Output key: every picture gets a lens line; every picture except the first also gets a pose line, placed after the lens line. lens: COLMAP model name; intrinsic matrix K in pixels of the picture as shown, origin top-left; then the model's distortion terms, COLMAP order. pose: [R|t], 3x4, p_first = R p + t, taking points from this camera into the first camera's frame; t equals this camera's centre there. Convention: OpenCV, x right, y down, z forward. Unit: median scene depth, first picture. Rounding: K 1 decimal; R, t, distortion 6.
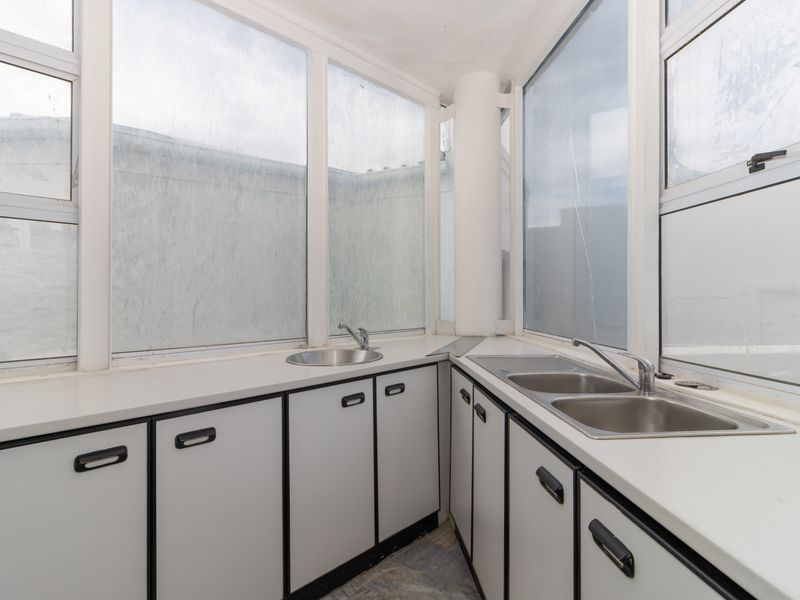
lens RADIAL K [[486.1, 0, 394.1], [0, 486.1, 278.6], [0, 0, 1]] dist [-0.006035, 0.001149]
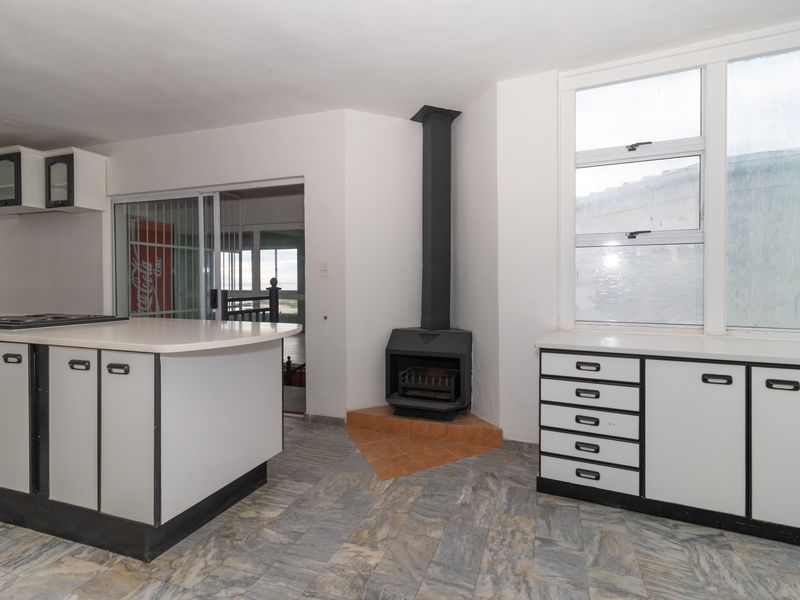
lens RADIAL K [[486.1, 0, 400.2], [0, 486.1, 298.7], [0, 0, 1]] dist [-0.006035, 0.001149]
pose [[0.421541, 0.031016, -0.906279, 0.390168], [0.031089, 0.998333, 0.048627, -0.039339], [0.906276, -0.048674, 0.419874, -0.603271]]
